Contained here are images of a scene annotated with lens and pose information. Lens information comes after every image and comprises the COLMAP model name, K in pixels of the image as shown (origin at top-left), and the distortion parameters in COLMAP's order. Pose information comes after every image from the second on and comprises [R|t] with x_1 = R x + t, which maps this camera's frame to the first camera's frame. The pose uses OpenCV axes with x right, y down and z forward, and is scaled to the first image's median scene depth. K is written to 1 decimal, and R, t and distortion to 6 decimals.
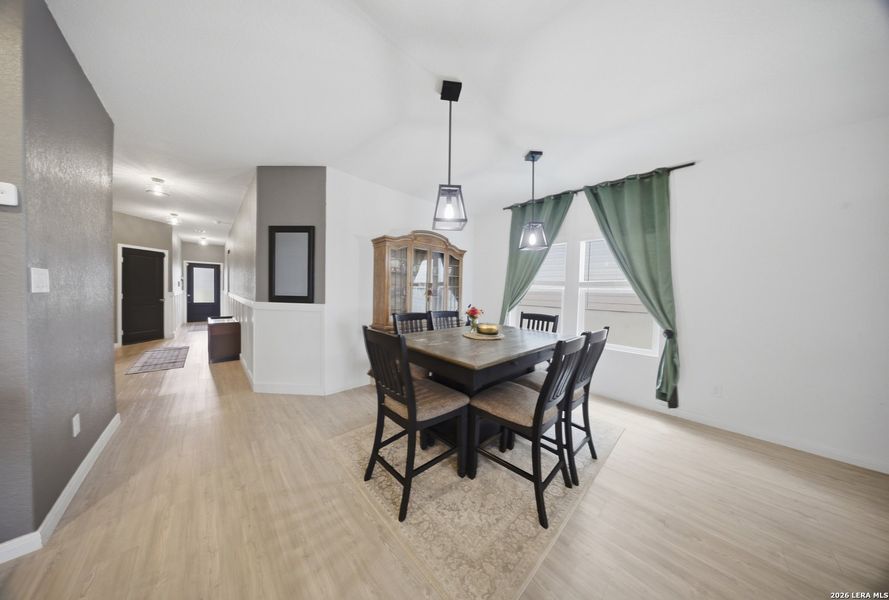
lens RADIAL K [[253.5, 0, 442.6], [0, 253.5, 298.2], [0, 0, 1]] dist [-0.013533, 0.000149]
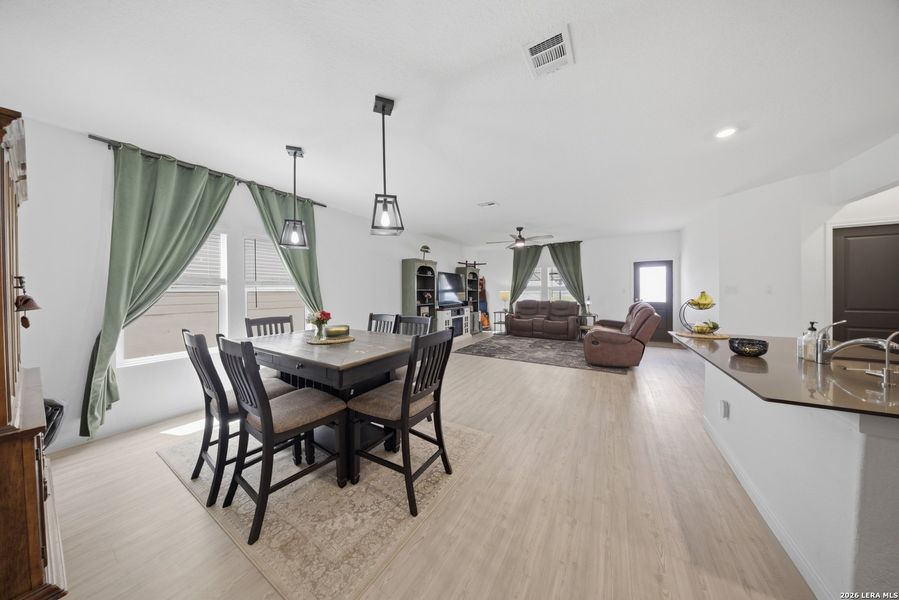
lens RADIAL K [[264.2, 0, 450.0], [0, 264.2, 293.5], [0, 0, 1]] dist [-0.014638, 0.000096]
pose [[-0.260489, -0.029753, 0.965018, -0.608033], [0.029180, 0.998826, 0.038672, -0.034228], [-0.965036, 0.038233, -0.259315, 0.542882]]
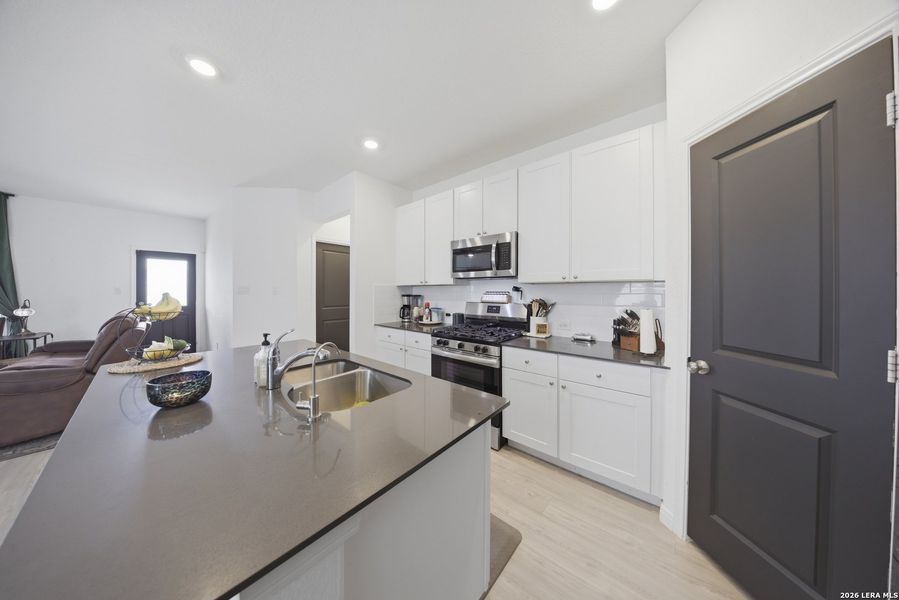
lens RADIAL K [[264.2, 0, 451.3], [0, 264.2, 292.4], [0, 0, 1]] dist [-0.014638, 0.000096]
pose [[-0.993788, -0.024354, -0.108592, -0.546324], [-0.028090, 0.999060, 0.033013, -0.021370], [0.107686, 0.035858, -0.993538, 0.193834]]
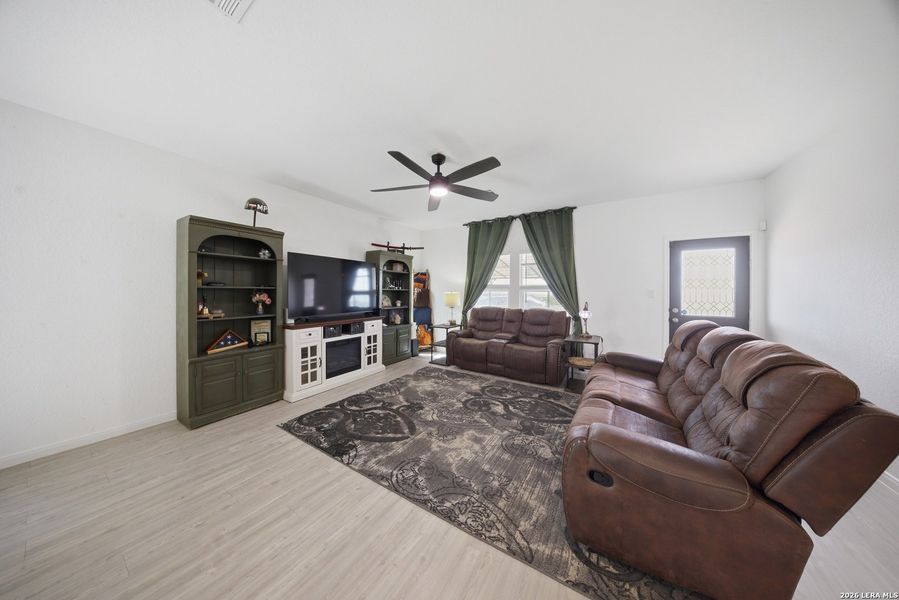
lens RADIAL K [[264.2, 0, 447.4], [0, 264.2, 293.0], [0, 0, 1]] dist [-0.014638, 0.000096]
pose [[-0.249887, -0.029392, 0.967829, 0.172168], [0.017289, 0.999244, 0.034810, 0.007368], [-0.968121, 0.025431, -0.249190, -0.198748]]
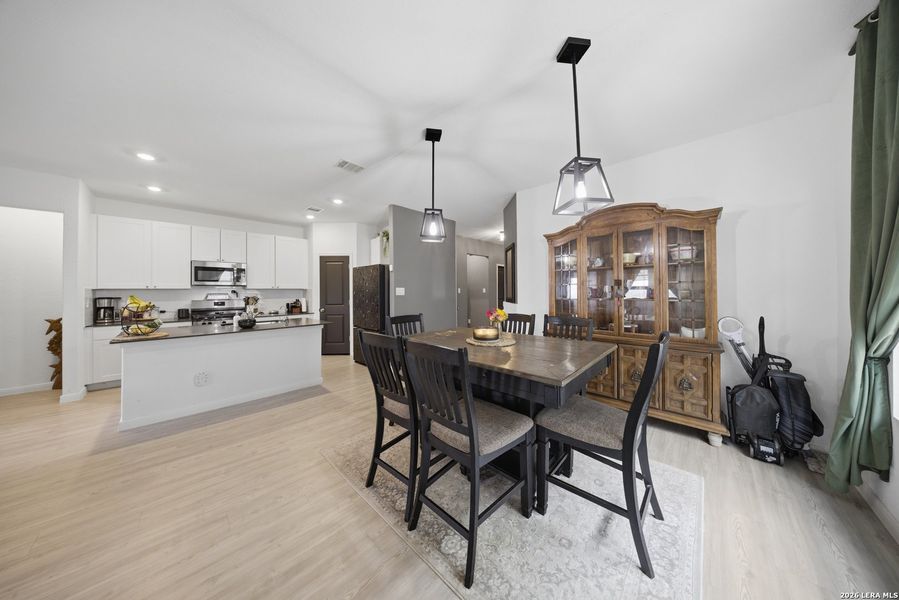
lens RADIAL K [[264.2, 0, 443.8], [0, 264.2, 289.2], [0, 0, 1]] dist [-0.014638, 0.000096]
pose [[0.040325, -0.031247, -0.998698, 0.716881], [-0.020510, 0.999274, -0.032094, -0.001449], [0.998976, 0.021777, 0.039655, 0.539998]]
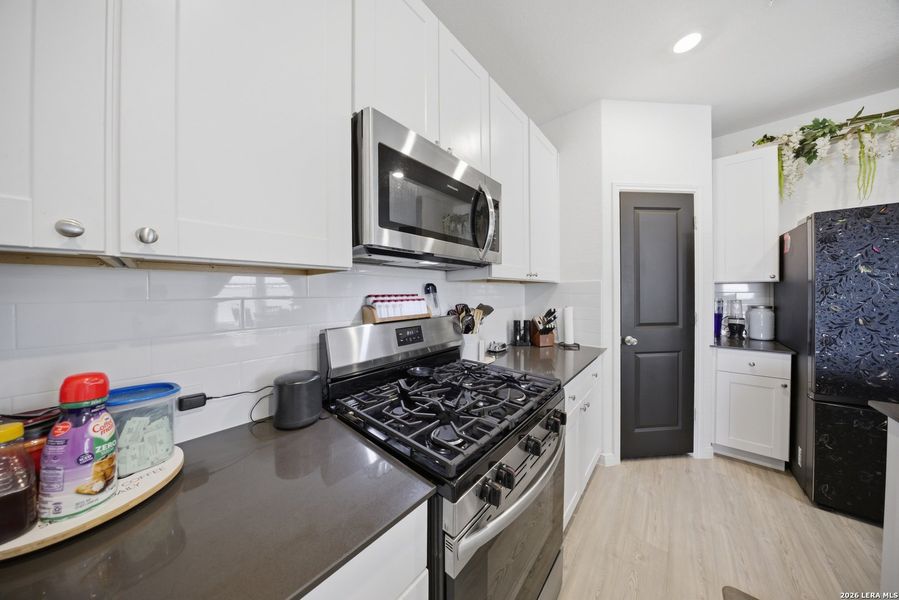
lens RADIAL K [[264.2, 0, 449.0], [0, 264.2, 294.2], [0, 0, 1]] dist [-0.014638, 0.000096]
pose [[0.093240, -0.018506, -0.995472, -0.401778], [-0.018220, 0.999628, -0.020290, 0.006708], [0.995477, 0.020030, 0.092868, -0.616903]]
